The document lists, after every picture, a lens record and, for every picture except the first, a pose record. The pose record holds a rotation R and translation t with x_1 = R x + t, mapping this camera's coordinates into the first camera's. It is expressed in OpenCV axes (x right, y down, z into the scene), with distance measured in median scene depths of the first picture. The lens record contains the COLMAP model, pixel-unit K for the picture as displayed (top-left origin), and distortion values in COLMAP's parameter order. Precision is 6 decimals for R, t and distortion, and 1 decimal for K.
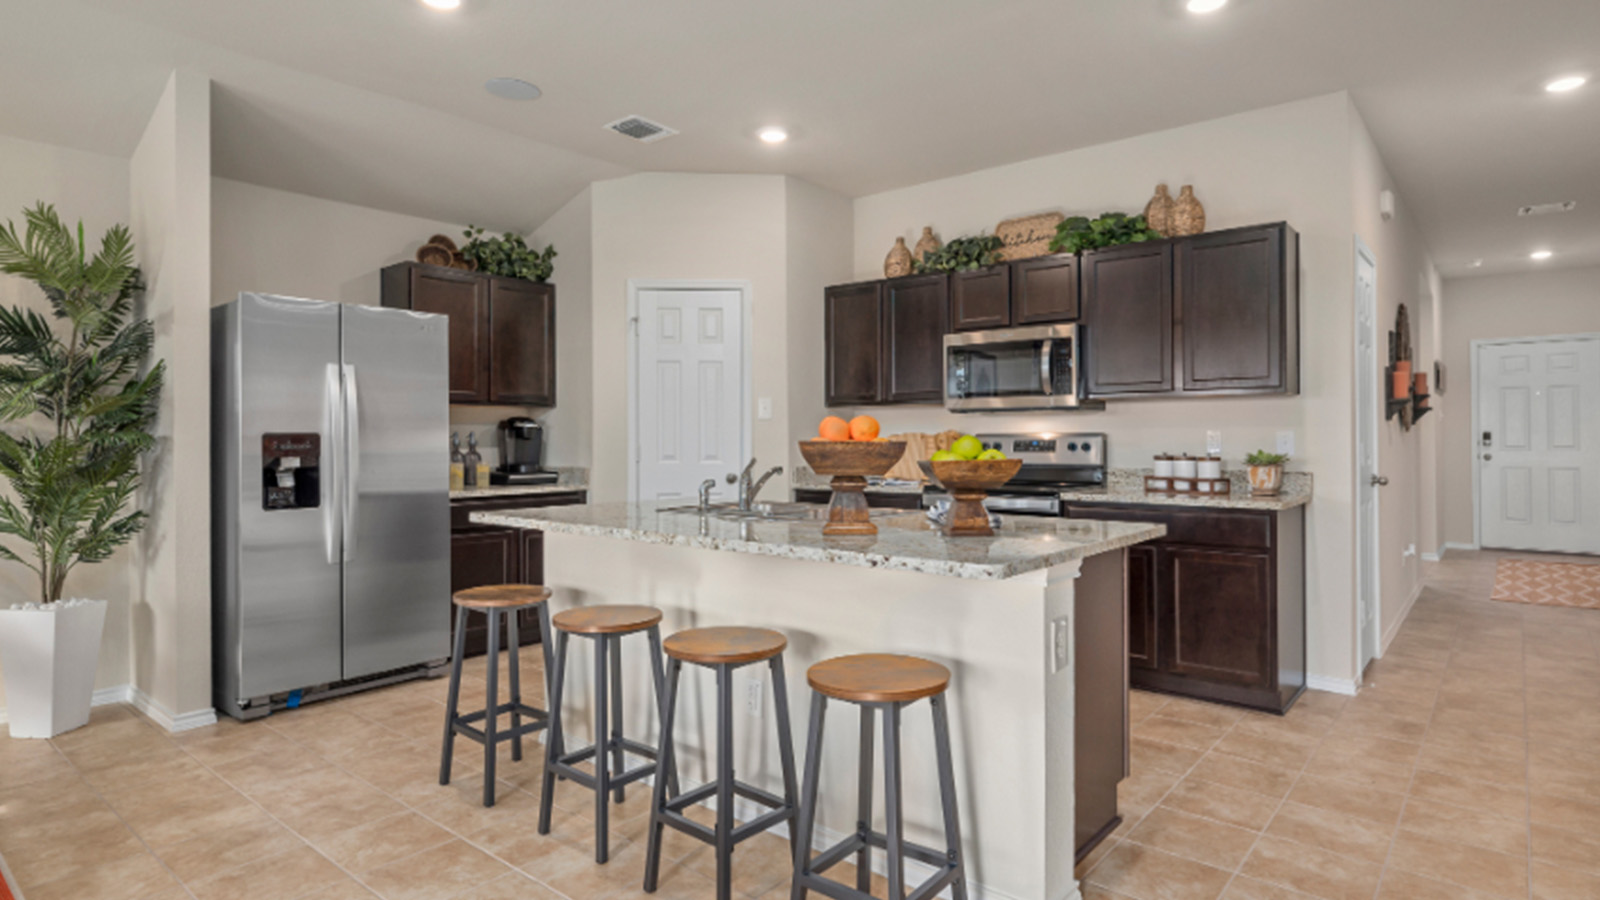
lens RADIAL K [[833.1, 0, 802.5], [0, 833.1, 427.5], [0, 0, 1]] dist [0.002764, 0.000608]
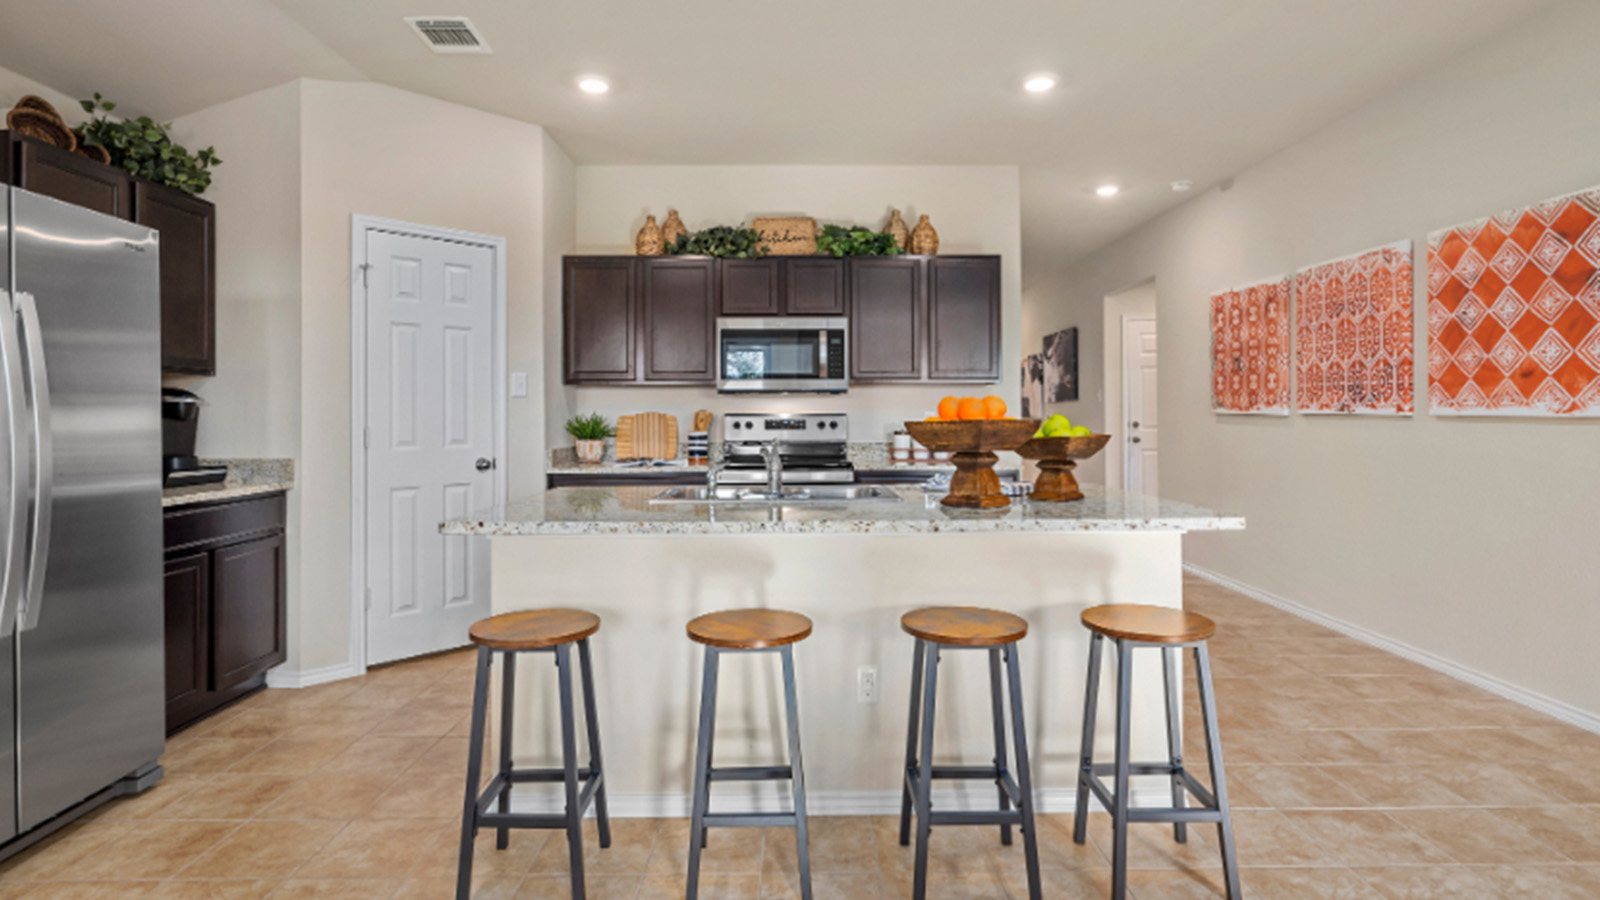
lens RADIAL K [[808.4, 0, 797.2], [0, 808.4, 415.9], [0, 0, 1]] dist [-0.001825, 0.000184]
pose [[0.765885, 0.001137, 0.642977, -0.401060], [-0.002422, 0.999996, 0.001118, 0.009061], [-0.642973, -0.002413, 0.765885, 0.165117]]
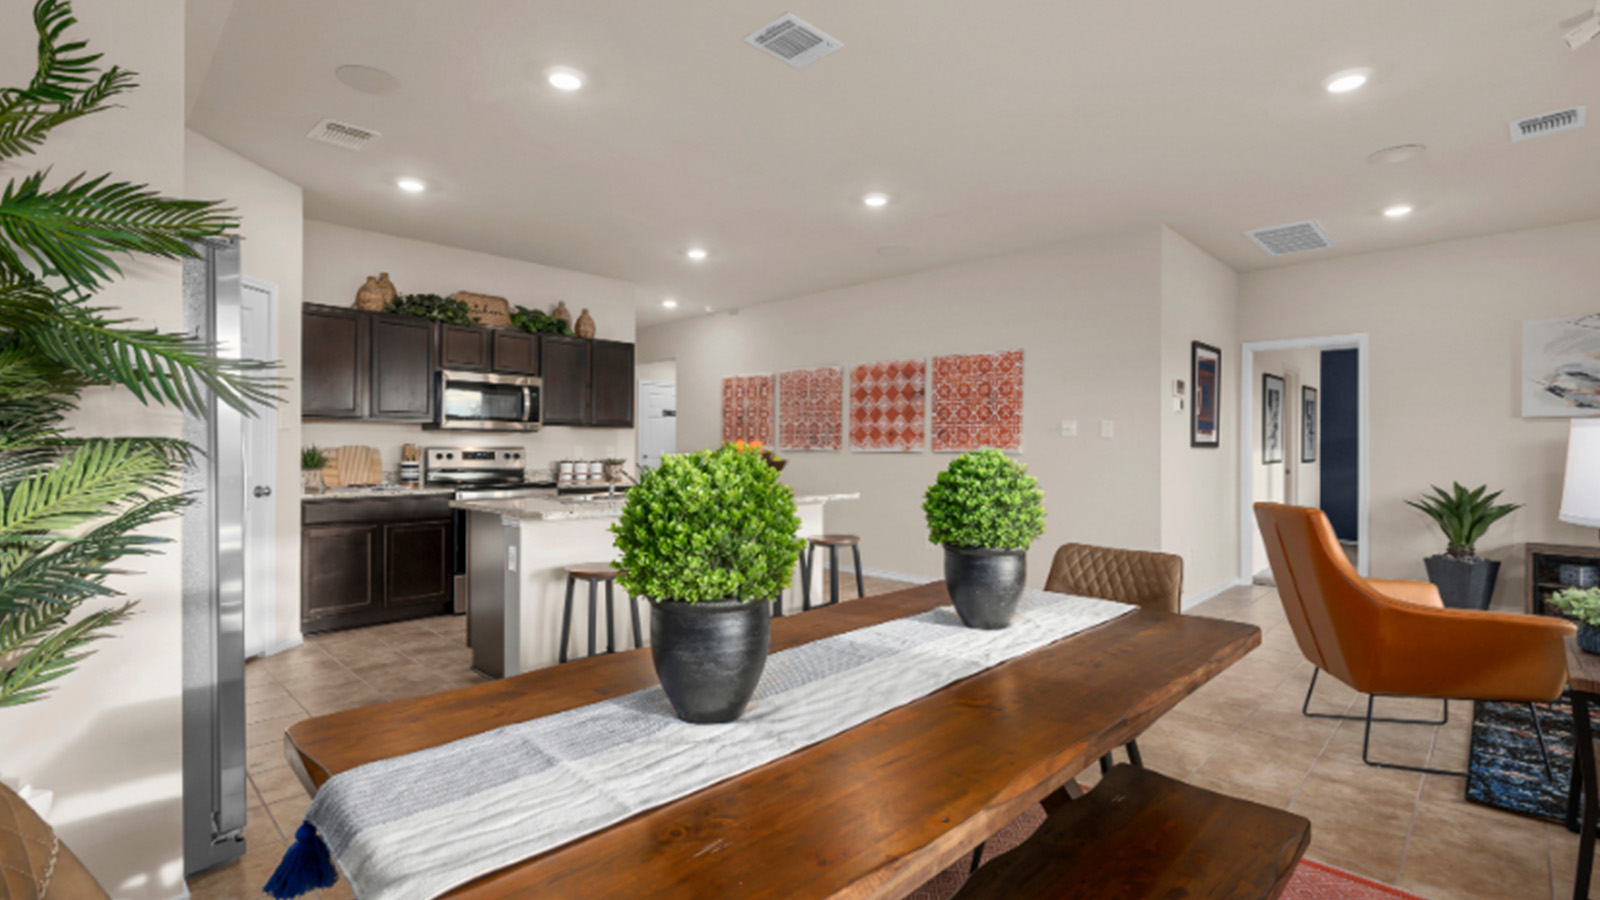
lens RADIAL K [[738.1, 0, 800.0], [0, 738.1, 450.0], [0, 0, 1]] dist [0.001020, 0.000115]
pose [[0.081200, 0.004515, 0.996688, -0.931067], [-0.009937, 0.999944, -0.003721, 0.011617], [-0.996648, -0.009602, 0.081240, 0.351059]]
